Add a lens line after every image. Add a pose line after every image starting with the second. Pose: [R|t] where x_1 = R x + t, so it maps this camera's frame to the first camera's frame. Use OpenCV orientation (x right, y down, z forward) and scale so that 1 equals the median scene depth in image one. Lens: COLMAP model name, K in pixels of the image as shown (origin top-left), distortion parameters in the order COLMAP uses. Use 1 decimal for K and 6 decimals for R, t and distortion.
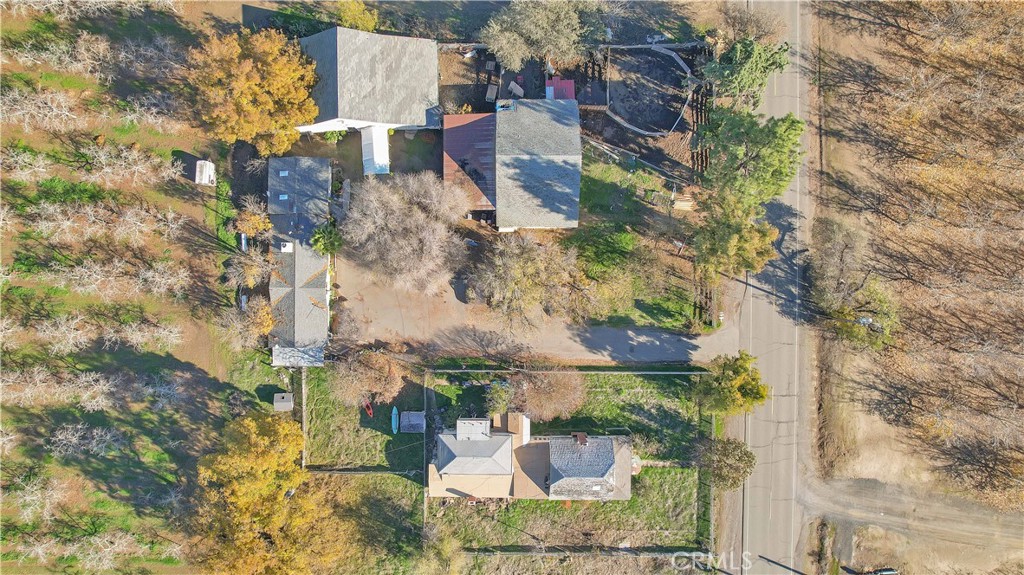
lens RADIAL K [[668.2, 0, 512.0], [0, 668.2, 287.5], [0, 0, 1]] dist [-0.089392, 0.079987]
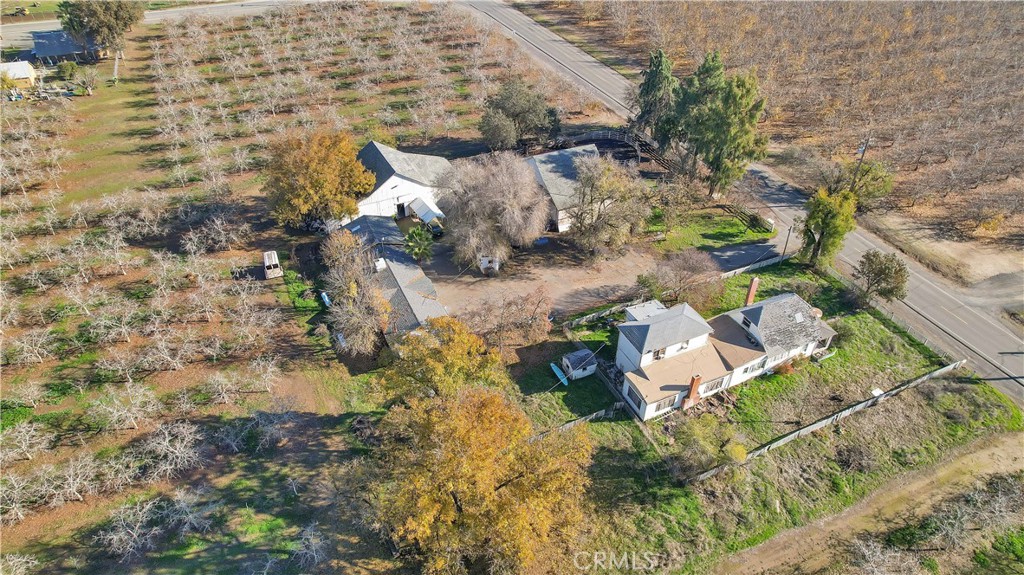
lens RADIAL K [[668.2, 0, 512.0], [0, 668.2, 287.5], [0, 0, 1]] dist [-0.089392, 0.079987]
pose [[0.902641, -0.262005, 0.341457, -0.481888], [0.430350, 0.560914, -0.707230, 0.697361], [-0.006231, 0.785321, 0.619057, 0.399272]]
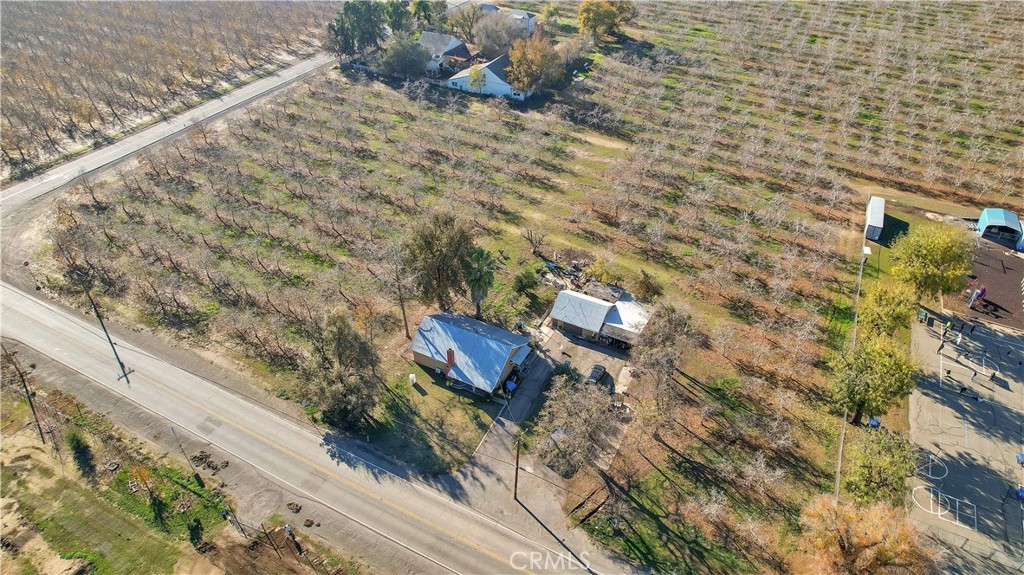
lens RADIAL K [[668.2, 0, 512.0], [0, 668.2, 287.5], [0, 0, 1]] dist [-0.089392, 0.079987]
pose [[-0.889633, -0.286904, 0.355302, -1.174688], [0.456547, -0.540246, 0.706894, -2.029309], [-0.010861, 0.791088, 0.611606, 0.245703]]
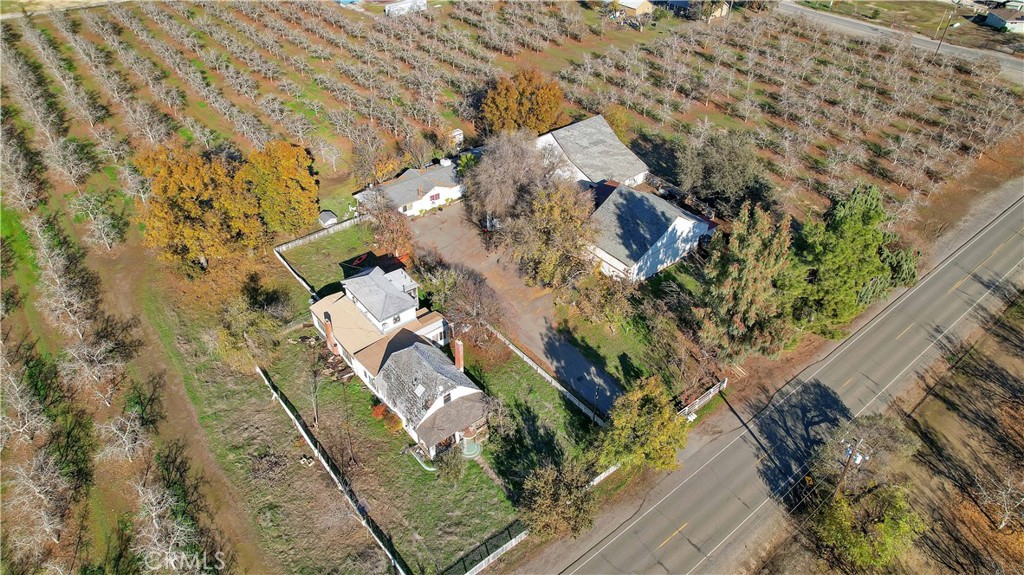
lens RADIAL K [[668.2, 0, 512.0], [0, 668.2, 287.5], [0, 0, 1]] dist [-0.089392, 0.079987]
pose [[0.635833, 0.473378, -0.609615, 0.577511], [-0.771791, 0.382346, -0.508085, 0.536081], [-0.007432, 0.793552, 0.608457, 0.406114]]
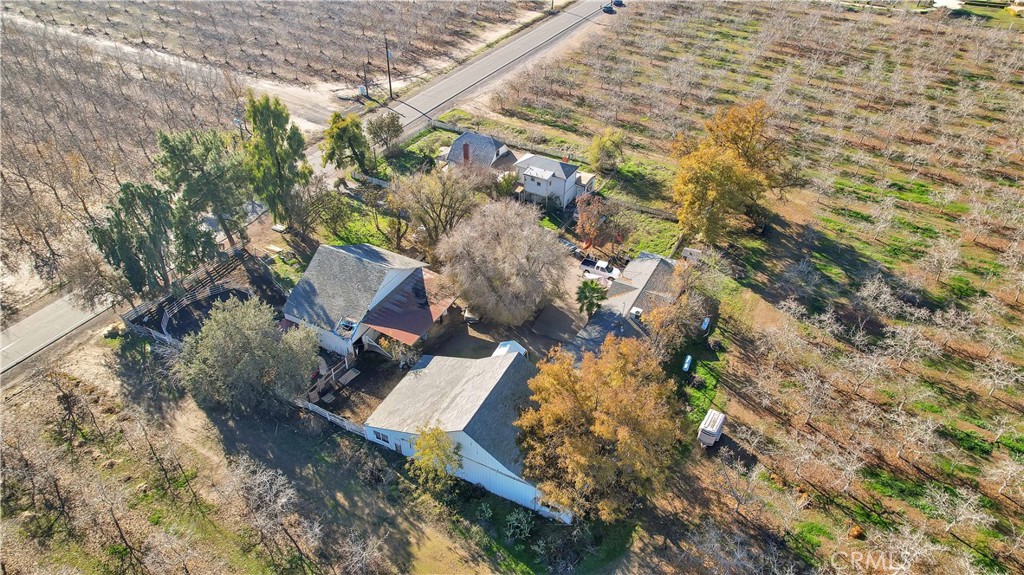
lens RADIAL K [[668.2, 0, 512.0], [0, 668.2, 287.5], [0, 0, 1]] dist [-0.089392, 0.079987]
pose [[-0.885765, -0.295854, 0.357618, -0.480767], [0.463734, -0.532165, 0.708344, -0.733572], [-0.019255, 0.793266, 0.608570, 0.394775]]
